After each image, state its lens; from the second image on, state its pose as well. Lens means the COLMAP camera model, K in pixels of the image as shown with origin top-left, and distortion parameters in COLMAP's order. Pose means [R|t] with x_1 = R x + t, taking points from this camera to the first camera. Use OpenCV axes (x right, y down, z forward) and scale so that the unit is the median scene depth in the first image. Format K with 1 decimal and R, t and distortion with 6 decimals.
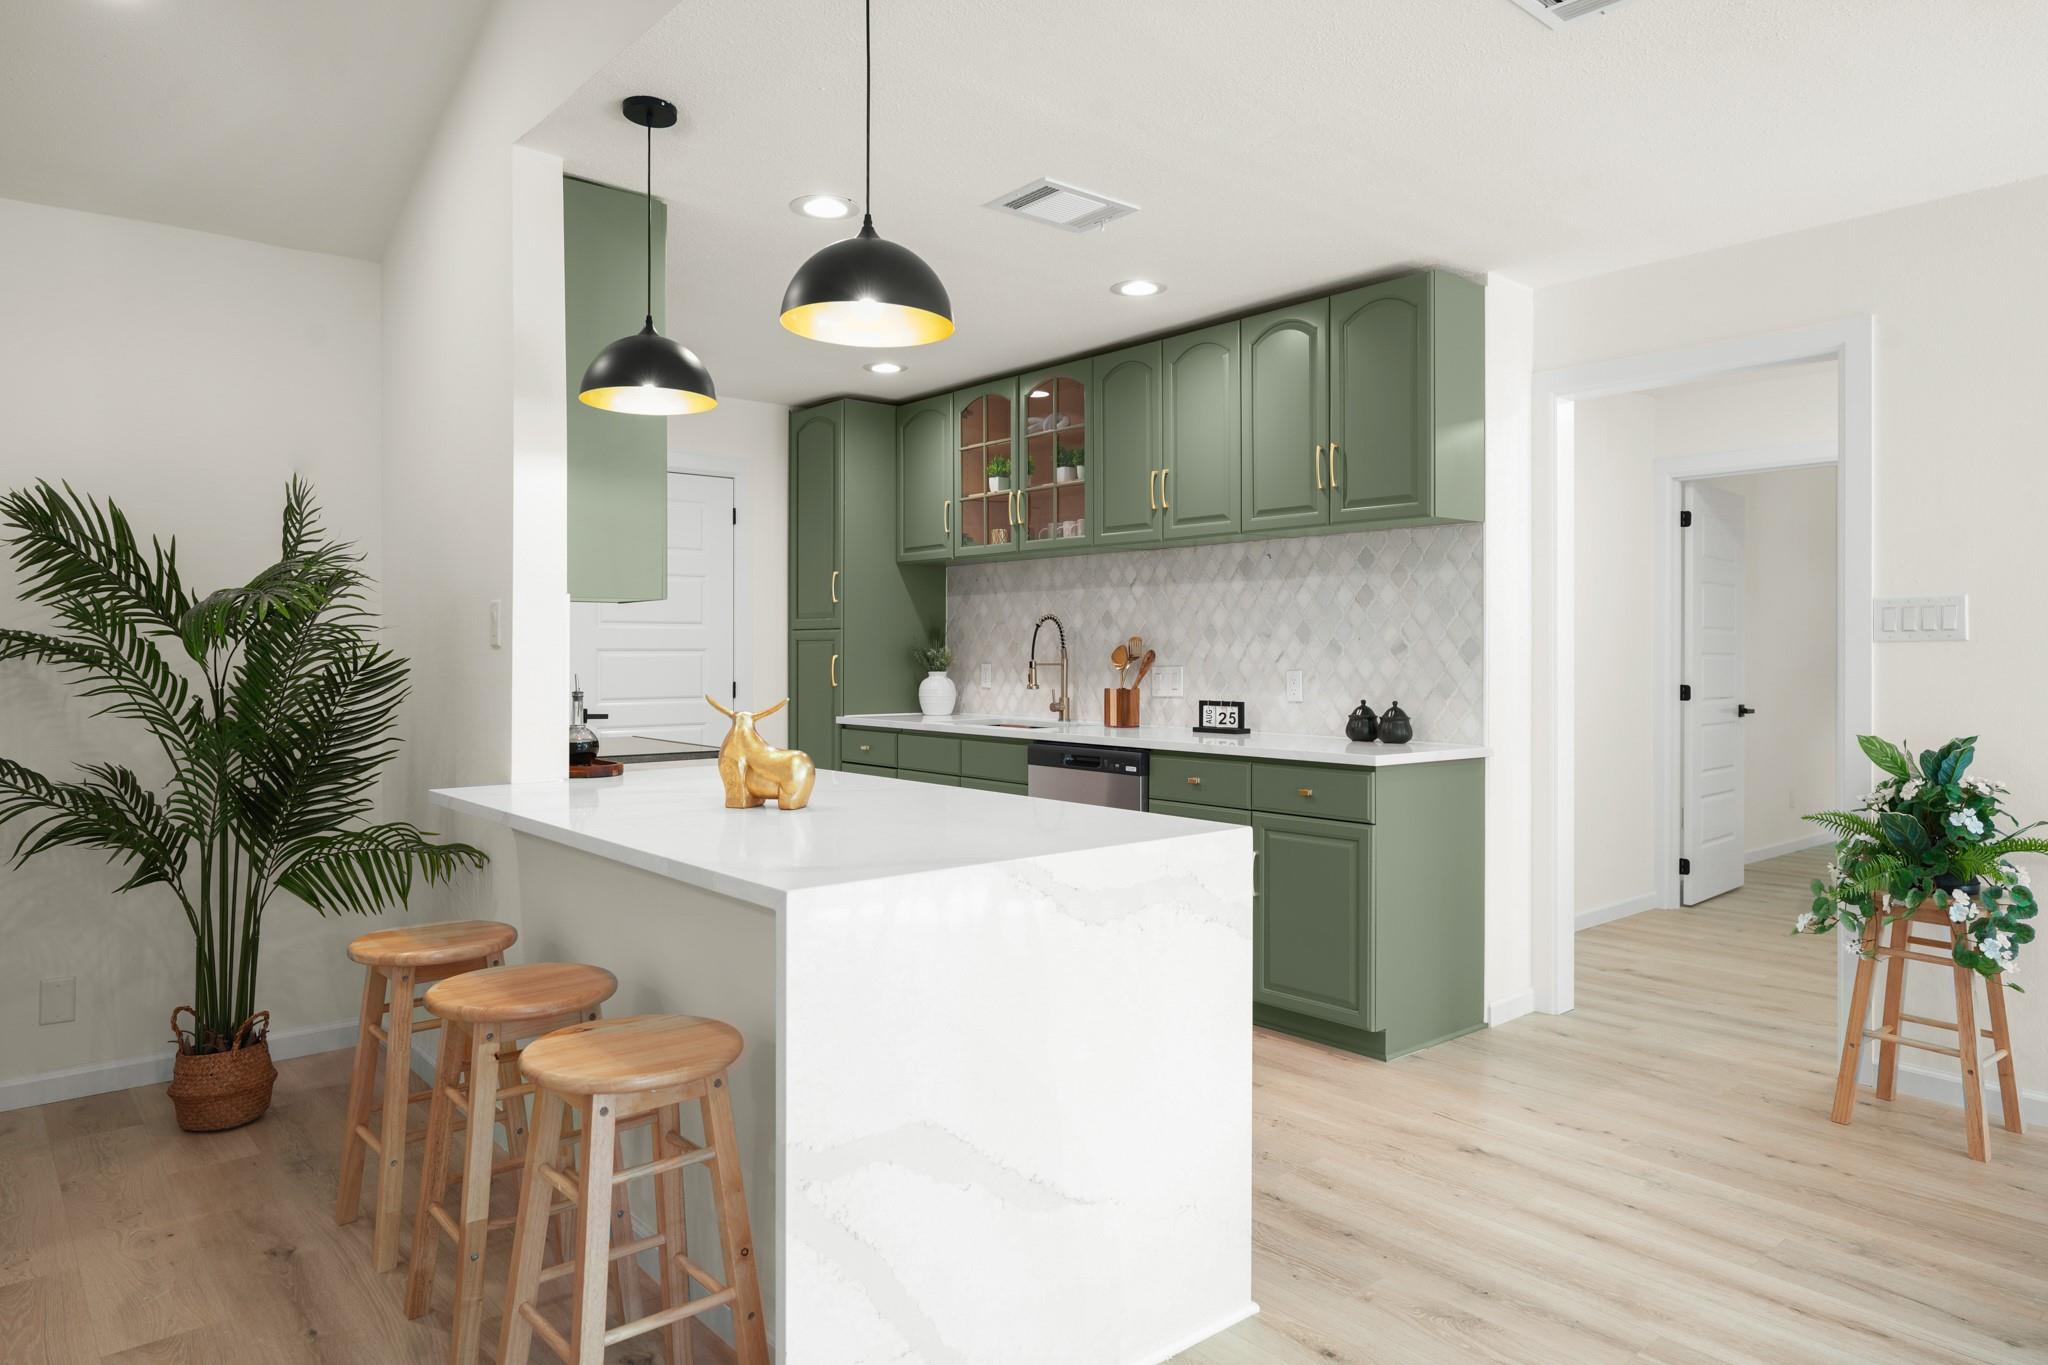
lens RADIAL K [[1295.1, 0, 1020.1], [0, 1295.1, 666.1], [0, 0, 1]] dist [-0.005532, 0.004431]
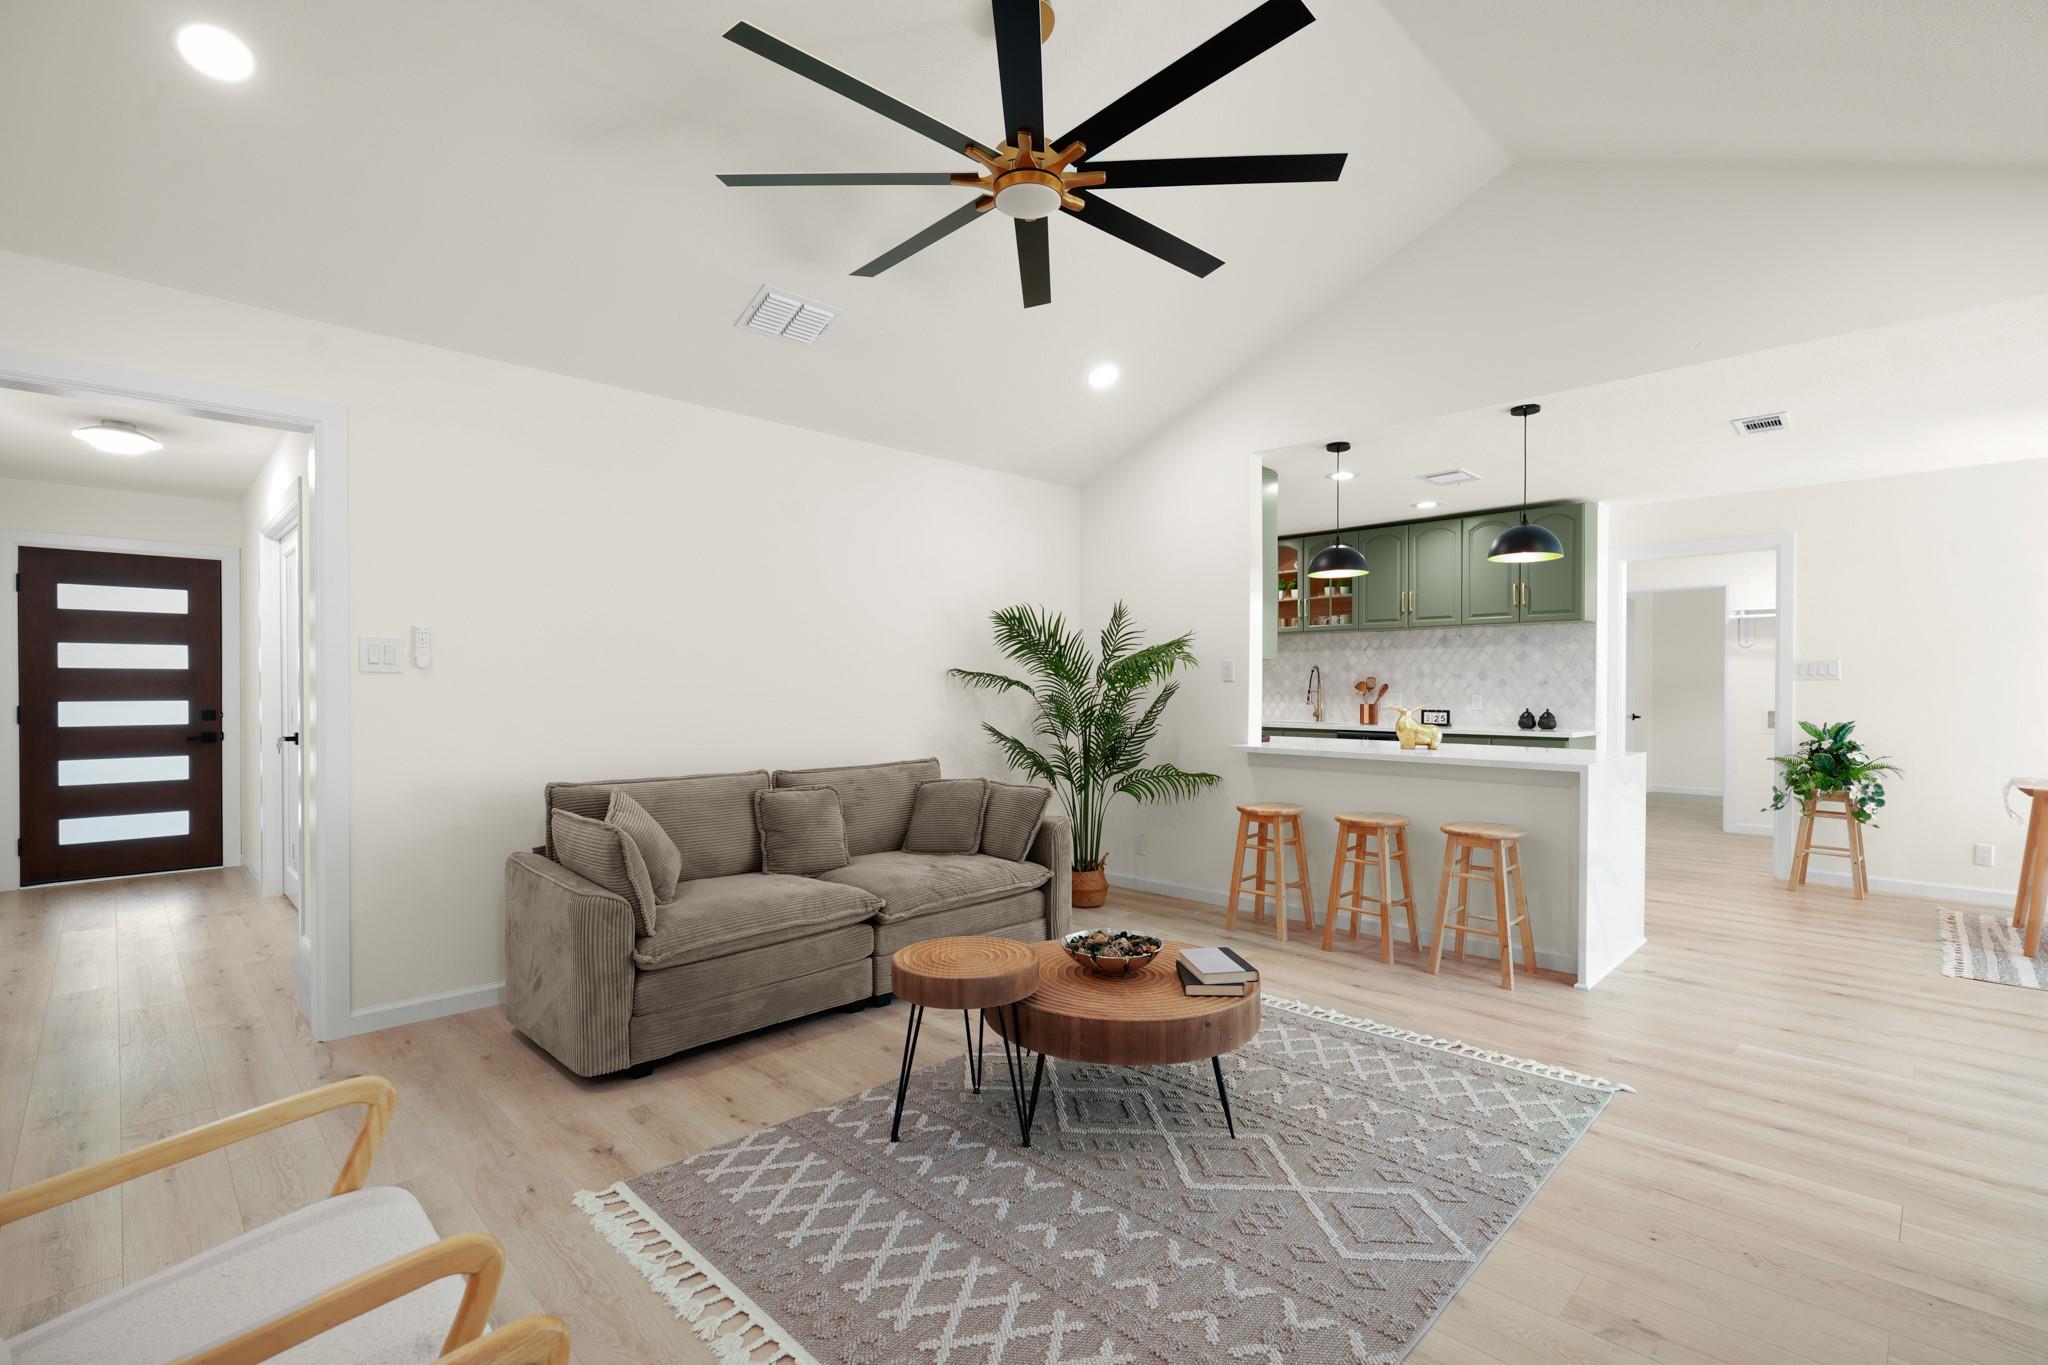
lens RADIAL K [[930.6, 0, 1024.0], [0, 930.6, 694.8], [0, 0, 1]] dist [-0.009475, 0.001602]
pose [[0.996883, 0.000301, 0.078894, -0.656356], [-0.000128, 0.999998, -0.002204, 0.008599], [-0.078895, 0.002187, 0.996881, -0.402140]]
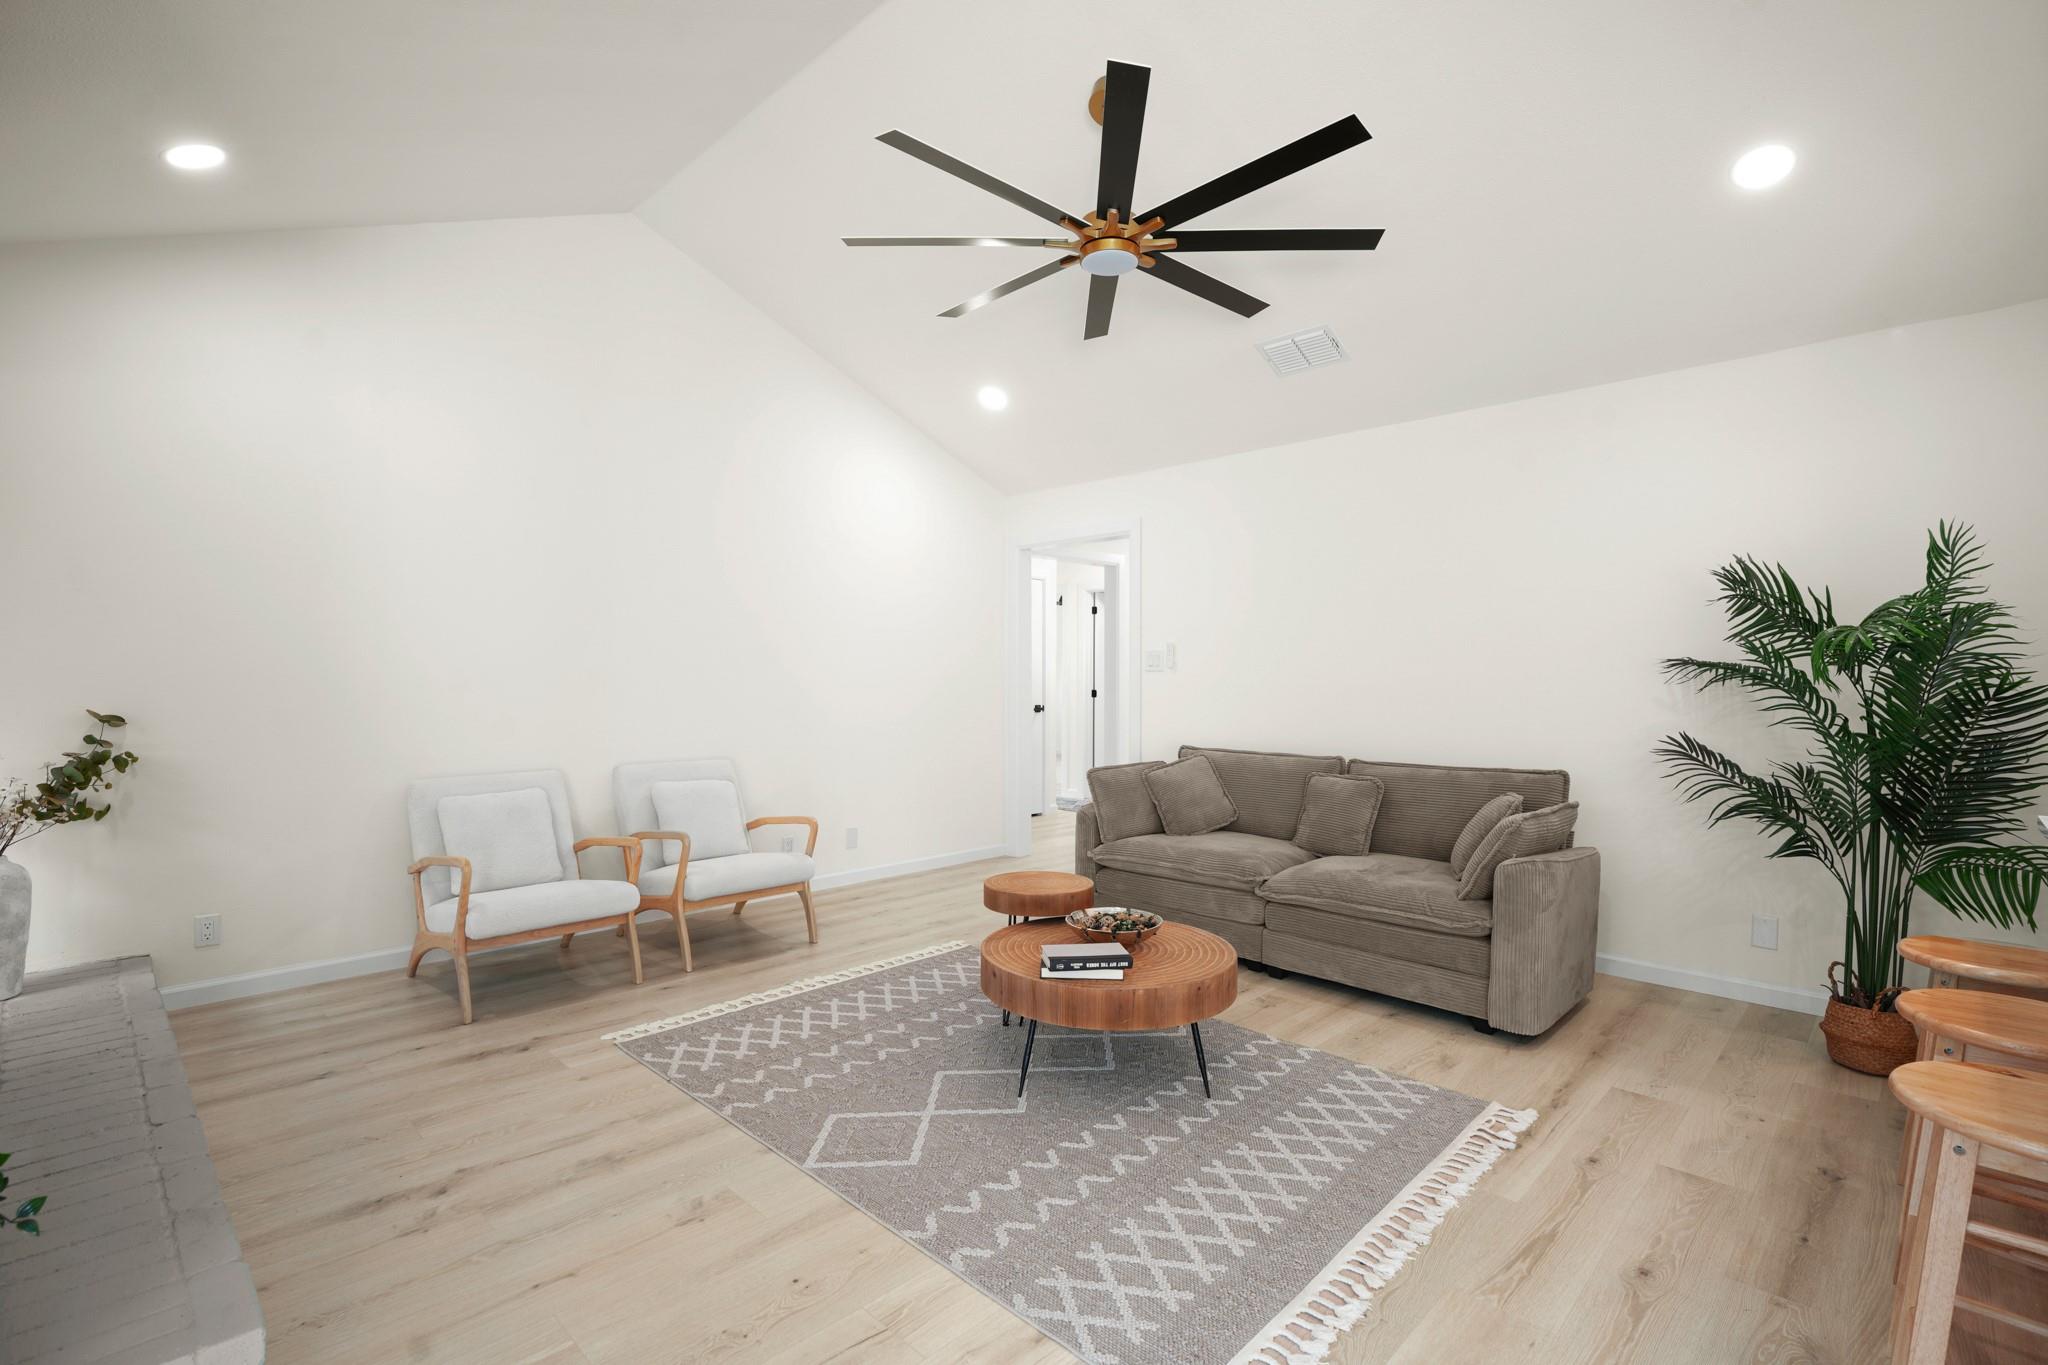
lens RADIAL K [[930.6, 0, 1019.4], [0, 930.6, 686.5], [0, 0, 1]] dist [-0.009475, 0.001602]
pose [[0.084048, 0.011646, -0.996394, 0.135361], [-0.013659, 0.999851, 0.010534, -0.001040], [0.996368, 0.012725, 0.084195, 0.103267]]
